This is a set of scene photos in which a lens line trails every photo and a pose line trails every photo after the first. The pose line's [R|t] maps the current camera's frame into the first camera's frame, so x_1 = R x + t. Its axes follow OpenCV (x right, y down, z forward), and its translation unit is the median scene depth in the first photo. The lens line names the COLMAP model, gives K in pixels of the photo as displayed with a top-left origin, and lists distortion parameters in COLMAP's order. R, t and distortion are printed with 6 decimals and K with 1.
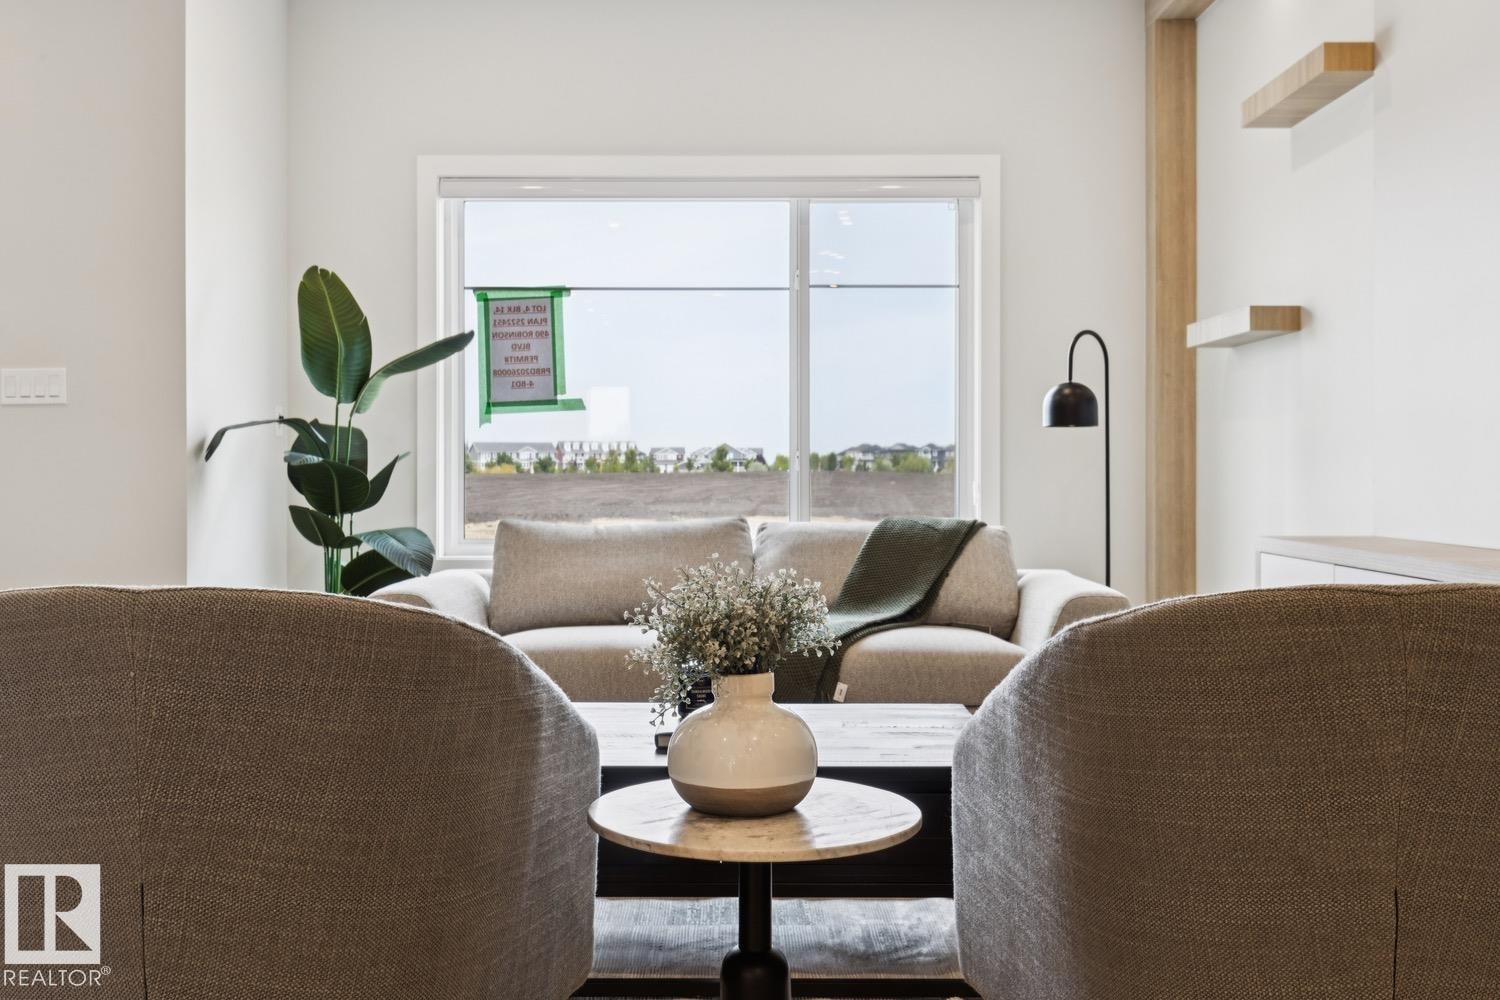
lens RADIAL K [[1422.6, 0, 753.9], [0, 1422.6, 486.8], [0, 0, 1]] dist [-0.025097, 0.000000]
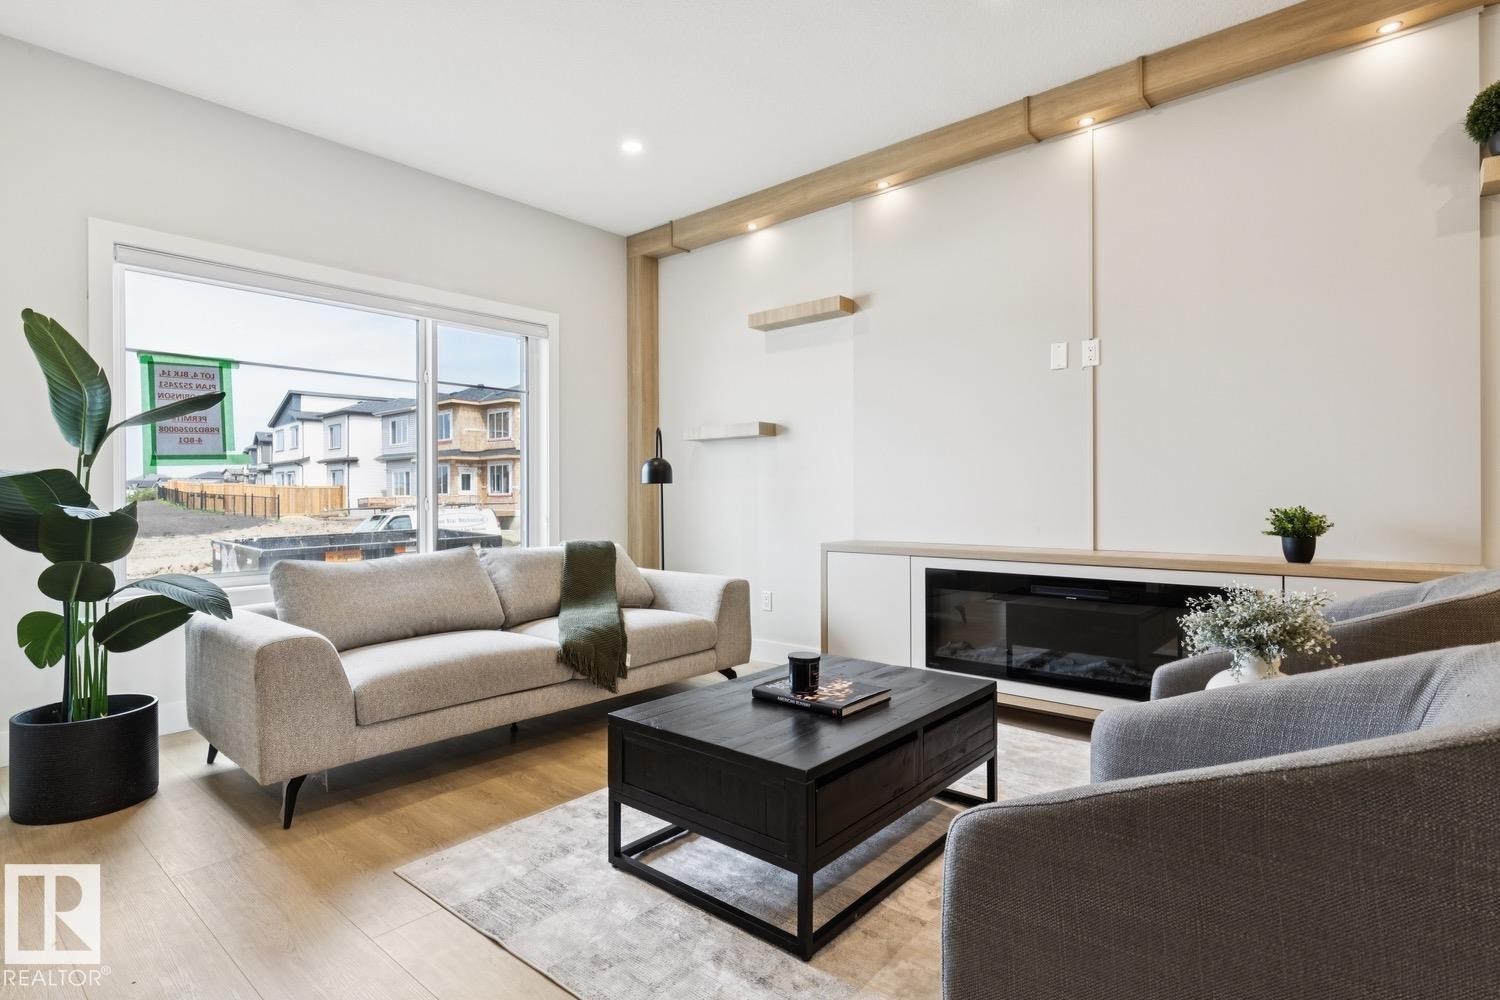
lens RADIAL K [[755.7, 0, 757.5], [0, 755.7, 495.6], [0, 0, 1]] dist [-0.003768, -0.000050]
pose [[0.652533, -0.004790, 0.757745, -0.325289], [0.016711, 0.999828, -0.008070, -0.015410], [-0.757576, 0.017929, 0.652500, 0.261147]]
